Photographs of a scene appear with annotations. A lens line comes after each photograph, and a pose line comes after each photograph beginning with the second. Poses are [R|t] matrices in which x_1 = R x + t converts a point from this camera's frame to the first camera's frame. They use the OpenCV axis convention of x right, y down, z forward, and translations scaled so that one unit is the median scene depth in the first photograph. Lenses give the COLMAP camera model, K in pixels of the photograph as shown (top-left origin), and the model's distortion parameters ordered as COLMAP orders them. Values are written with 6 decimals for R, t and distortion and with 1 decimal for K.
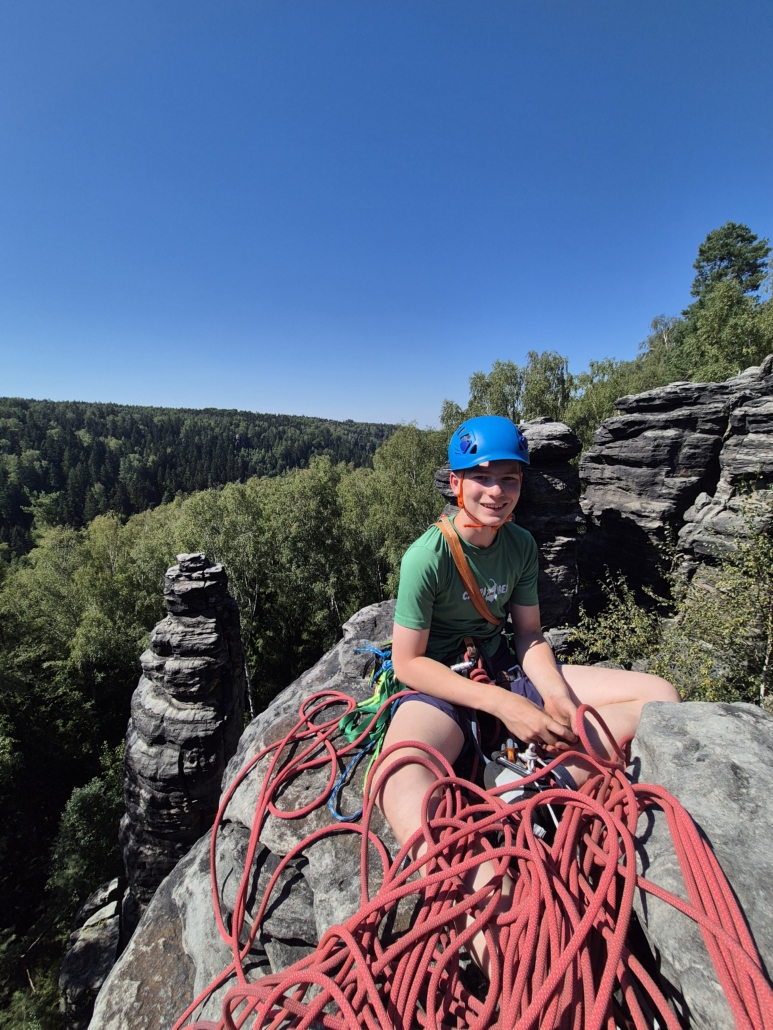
lens RADIAL K [[416.1, 0, 390.2], [0, 416.1, 521.4], [0, 0, 1]] dist [-0.012695, -0.000050]
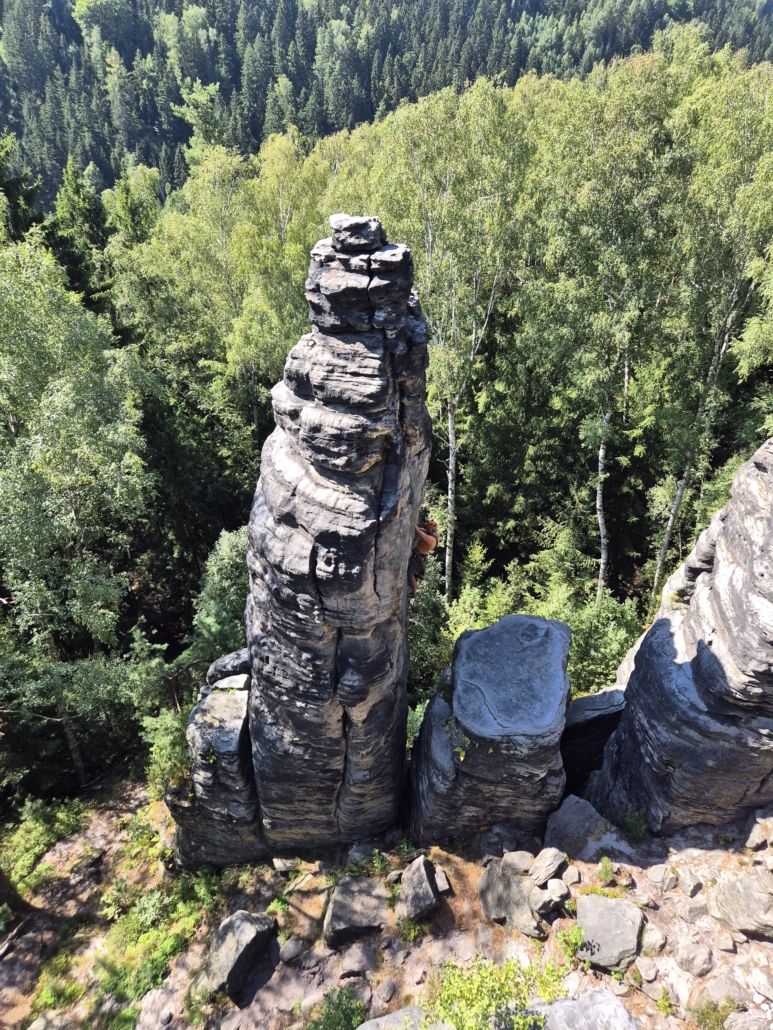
lens RADIAL K [[687.0, 0, 388.7], [0, 687.0, 542.2], [0, 0, 1]] dist [0.012969, -0.018508]
pose [[0.881273, 0.304520, -0.361421, -0.008655], [-0.103674, 0.870676, 0.480806, 0.014979], [0.461095, -0.386252, 0.798875, 0.179266]]
